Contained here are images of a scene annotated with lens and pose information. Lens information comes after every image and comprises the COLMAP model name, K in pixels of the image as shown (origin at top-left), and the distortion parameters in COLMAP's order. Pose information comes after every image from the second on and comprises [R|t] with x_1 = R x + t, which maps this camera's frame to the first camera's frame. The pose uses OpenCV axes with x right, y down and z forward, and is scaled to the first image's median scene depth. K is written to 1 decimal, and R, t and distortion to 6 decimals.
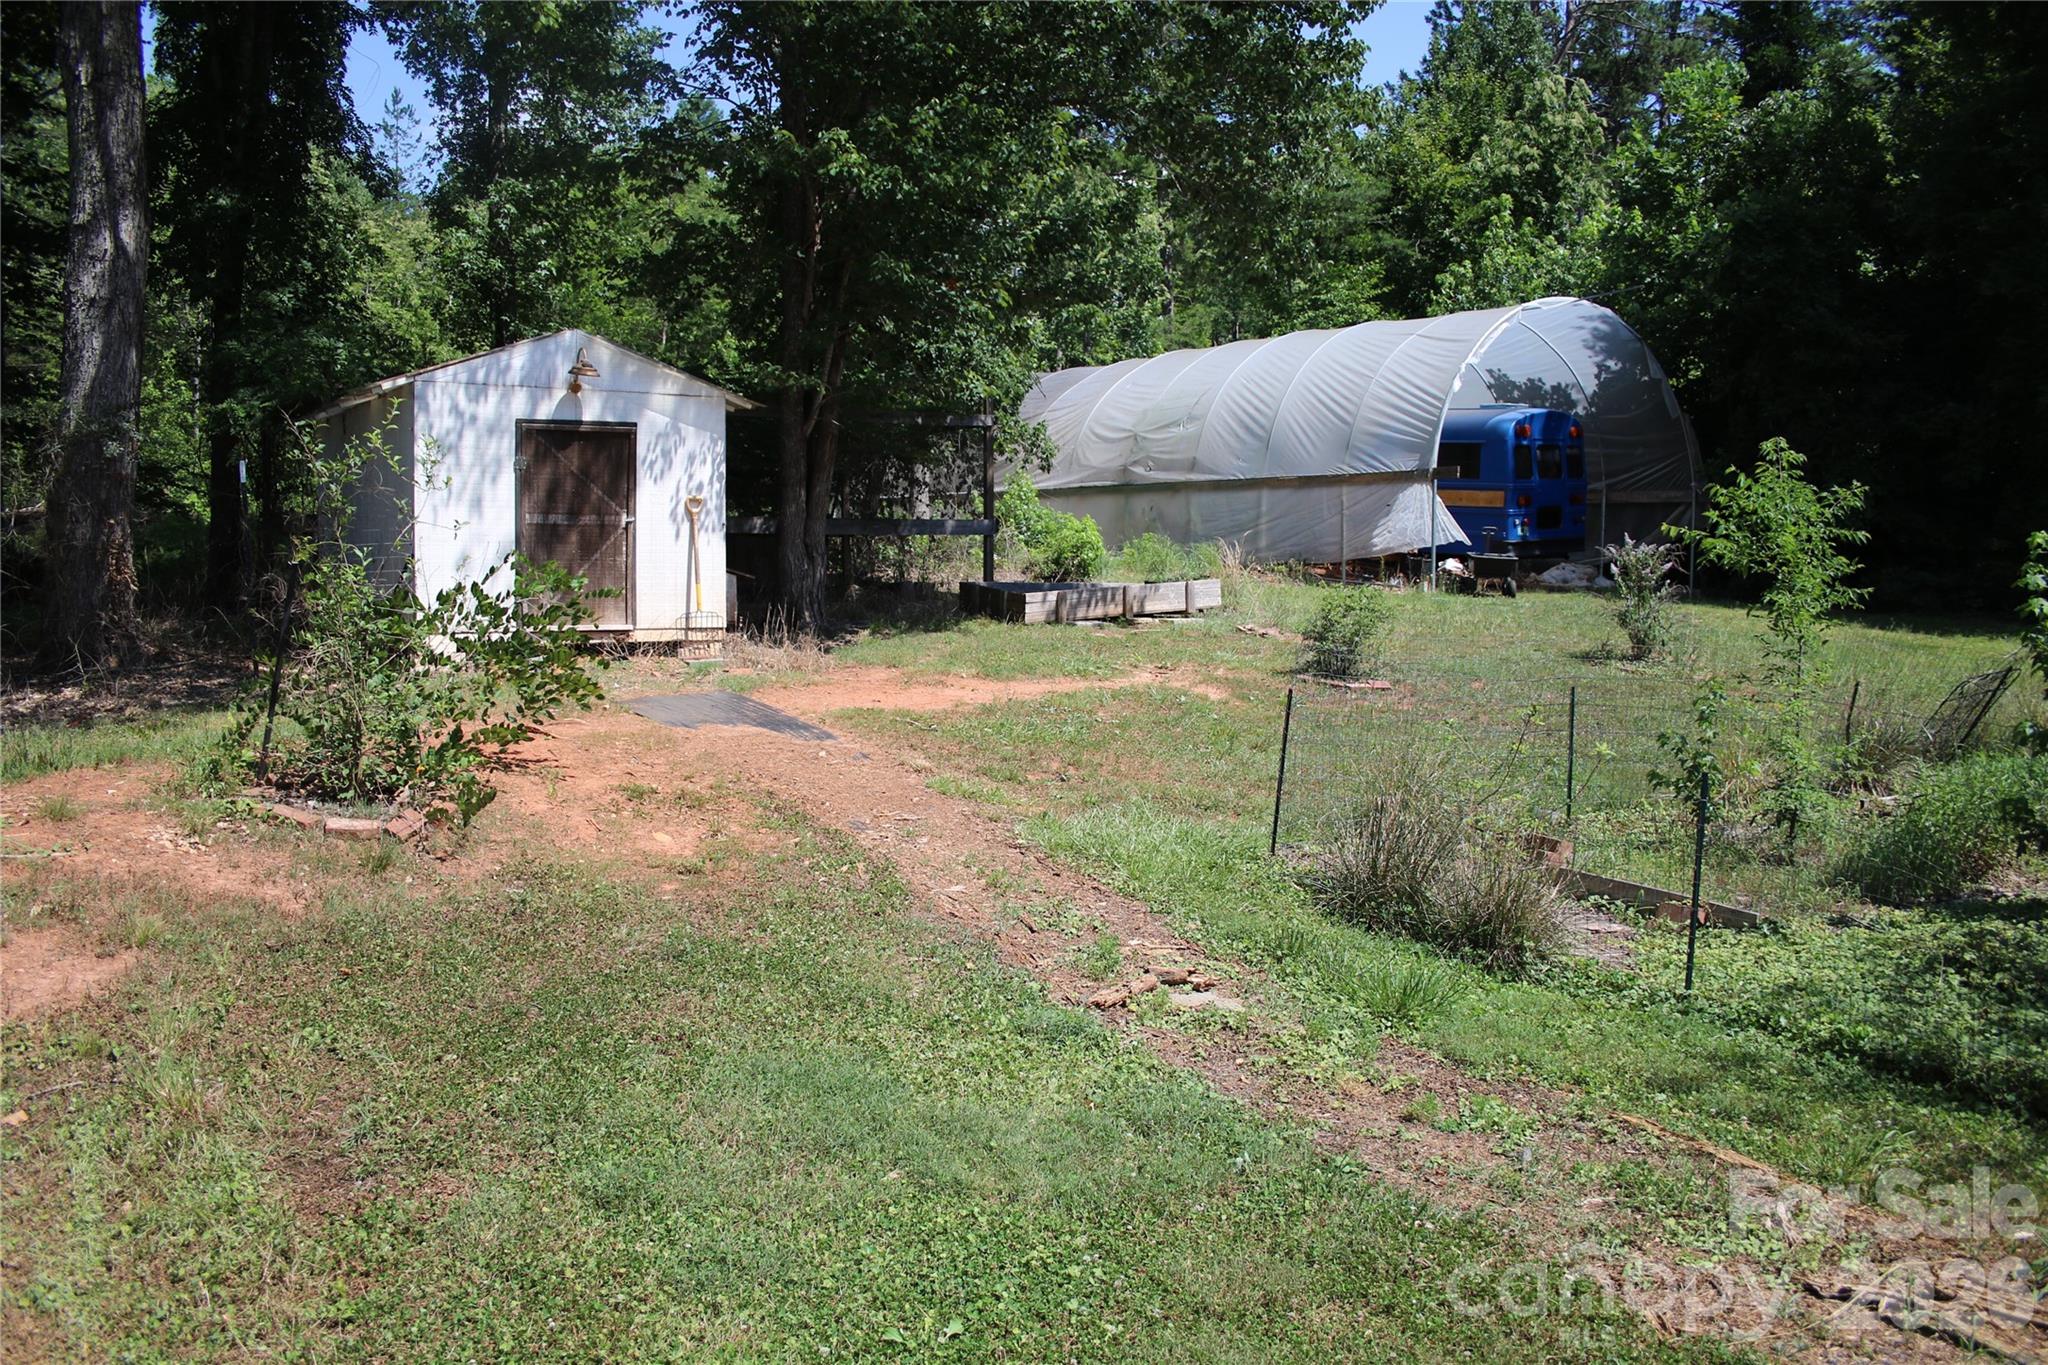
lens RADIAL K [[1683.1, 0, 1017.2], [0, 1683.1, 674.7], [0, 0, 1]] dist [-0.107693, 0.022136]
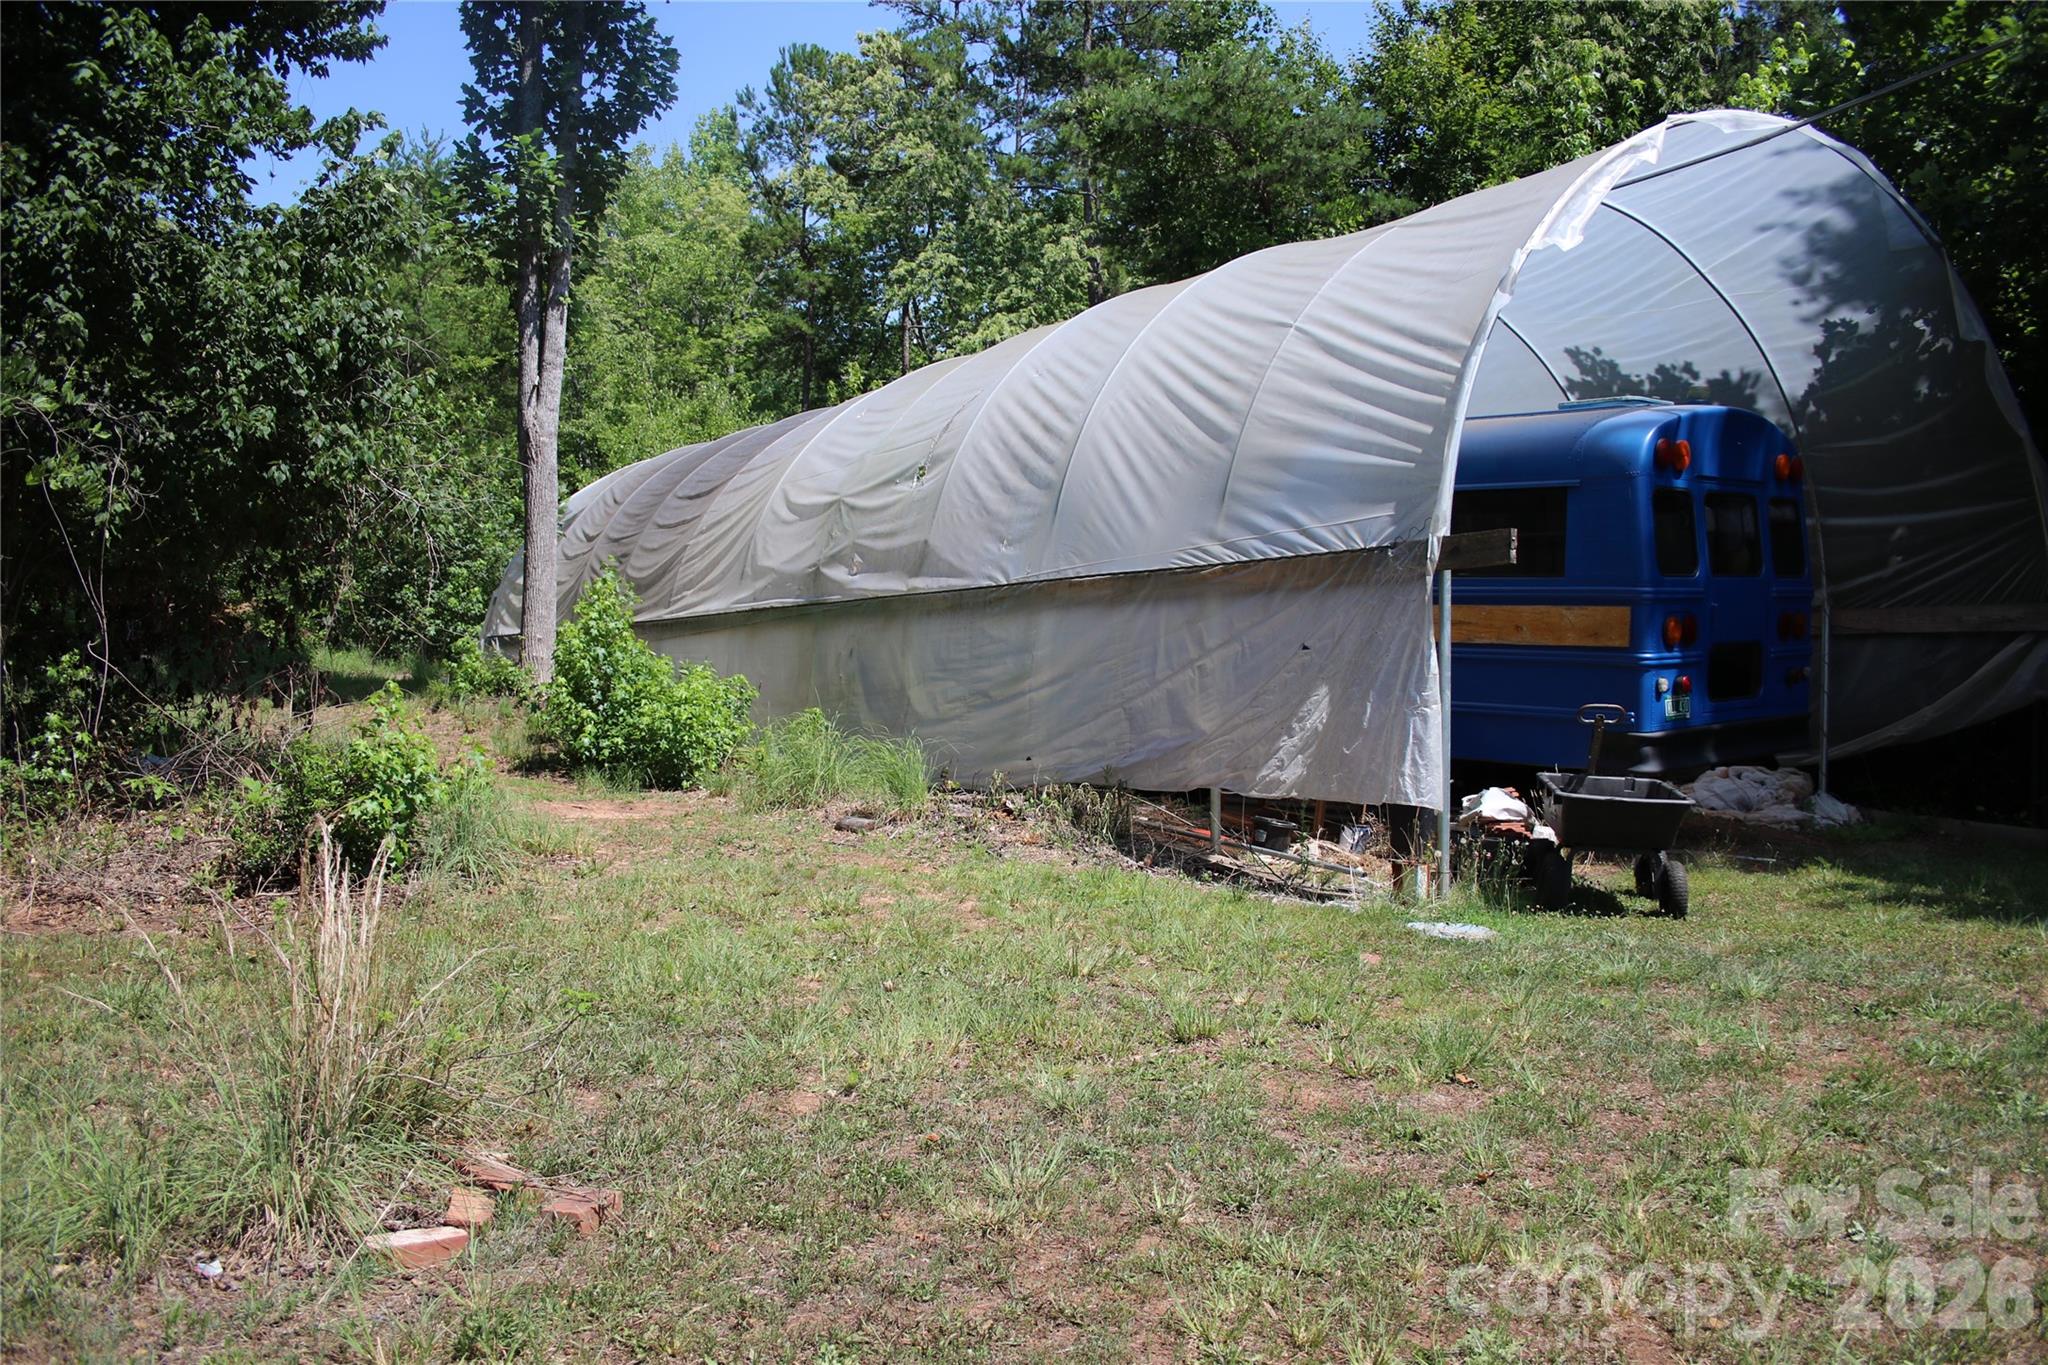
lens RADIAL K [[1683.1, 0, 1032.2], [0, 1683.1, 684.9], [0, 0, 1]] dist [-0.107693, 0.022136]
pose [[0.999821, -0.003216, -0.018629, 0.146663], [0.001825, 0.997243, -0.074181, -0.058148], [0.018816, 0.074134, 0.997071, 0.561459]]
